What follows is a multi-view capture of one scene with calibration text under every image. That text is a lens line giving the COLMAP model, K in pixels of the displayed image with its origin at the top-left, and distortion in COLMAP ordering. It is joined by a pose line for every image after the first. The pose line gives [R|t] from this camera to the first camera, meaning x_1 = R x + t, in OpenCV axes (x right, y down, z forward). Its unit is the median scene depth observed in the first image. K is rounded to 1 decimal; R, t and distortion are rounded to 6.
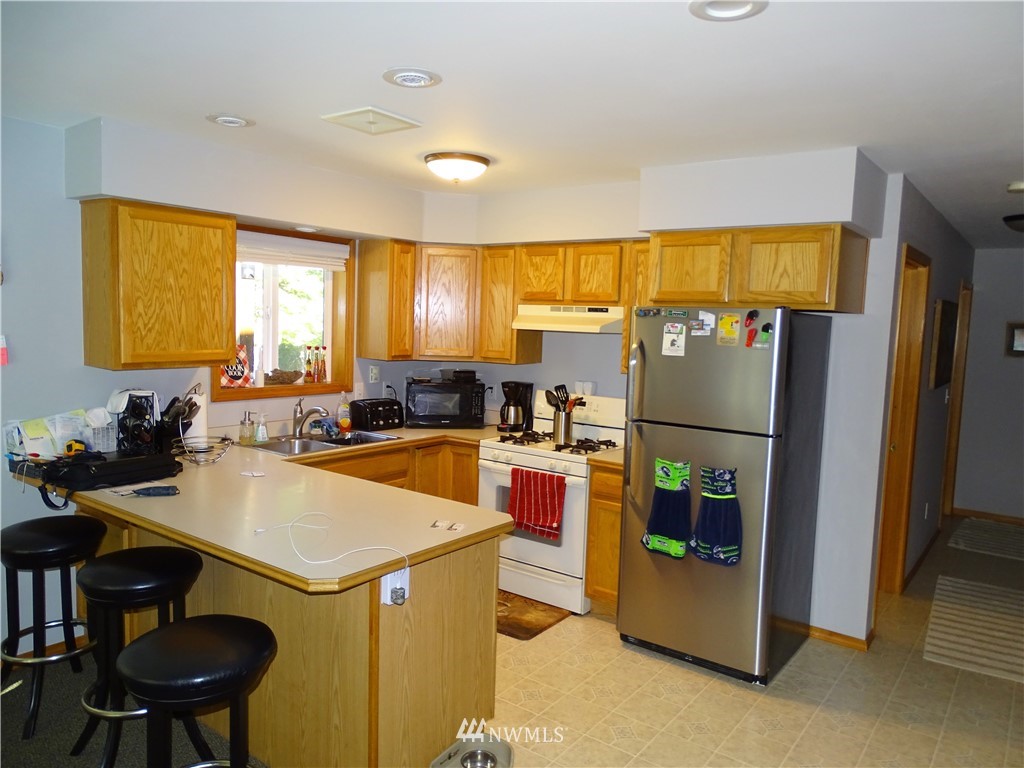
lens RADIAL K [[725.9, 0, 512.0], [0, 725.9, 384.0], [0, 0, 1]] dist [0.003503, -0.003599]
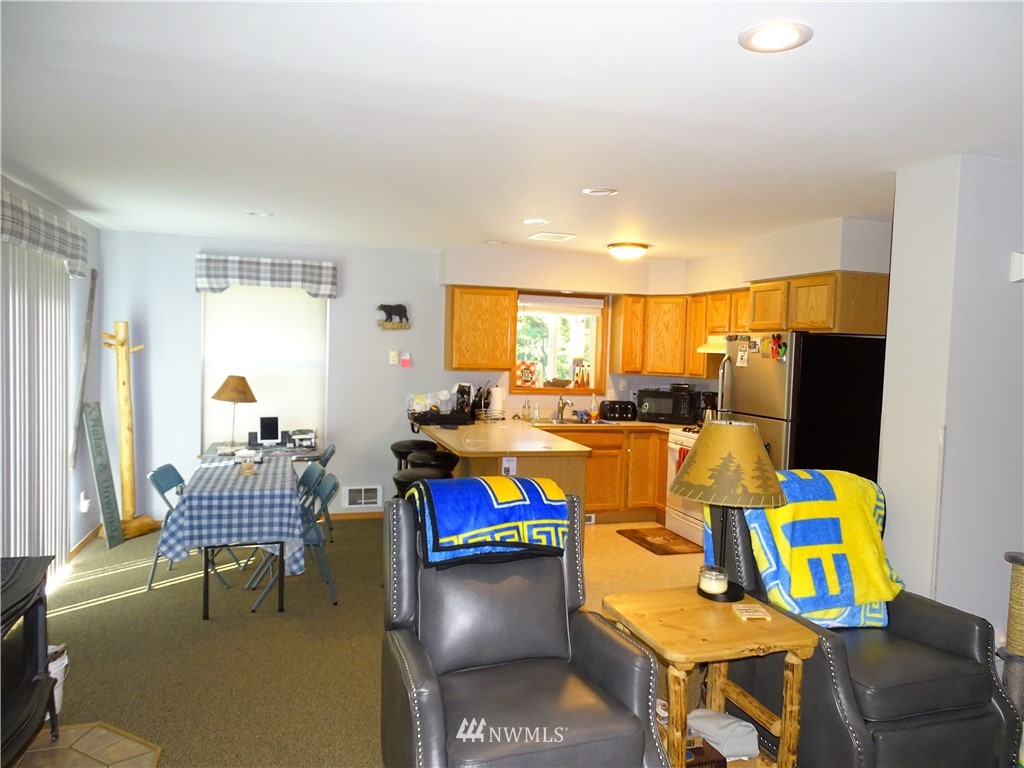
lens RADIAL K [[725.9, 0, 512.0], [0, 725.9, 384.0], [0, 0, 1]] dist [0.003503, -0.003599]
pose [[0.802279, 0.021206, -0.596572, 0.590158], [-0.057089, 0.997514, -0.041316, 0.068212], [0.594213, 0.067205, 0.801495, -0.369121]]
